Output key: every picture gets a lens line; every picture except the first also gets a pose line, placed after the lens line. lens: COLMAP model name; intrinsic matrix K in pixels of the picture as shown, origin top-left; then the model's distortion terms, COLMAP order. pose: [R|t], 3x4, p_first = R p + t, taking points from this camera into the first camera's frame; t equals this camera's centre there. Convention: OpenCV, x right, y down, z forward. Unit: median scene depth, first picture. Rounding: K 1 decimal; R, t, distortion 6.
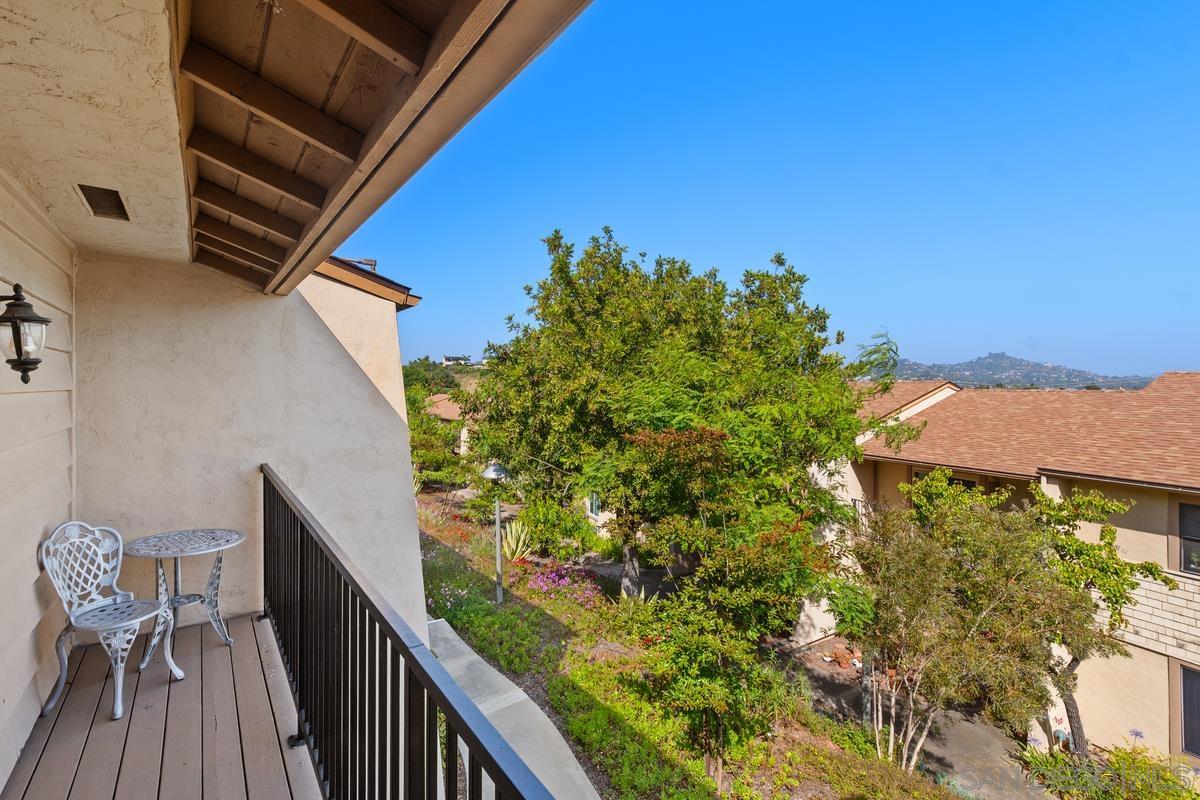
lens RADIAL K [[543.9, 0, 595.0], [0, 543.9, 393.1], [0, 0, 1]] dist [-0.002649, 0.002103]
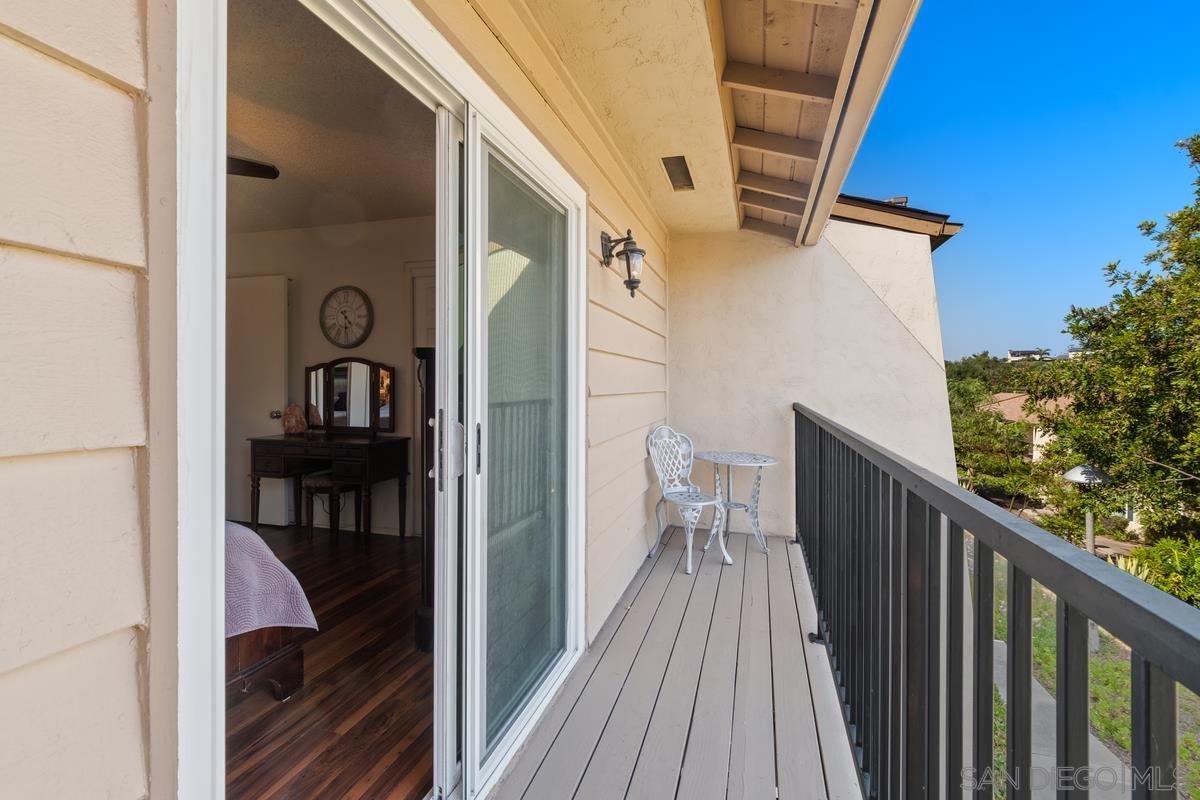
lens RADIAL K [[543.9, 0, 602.3], [0, 543.9, 399.9], [0, 0, 1]] dist [-0.002649, 0.002103]
pose [[0.611104, 0.000416, -0.791550, 0.016067], [0.005357, 0.999975, 0.004662, 0.138143], [0.791532, -0.007089, 0.611086, 0.038392]]
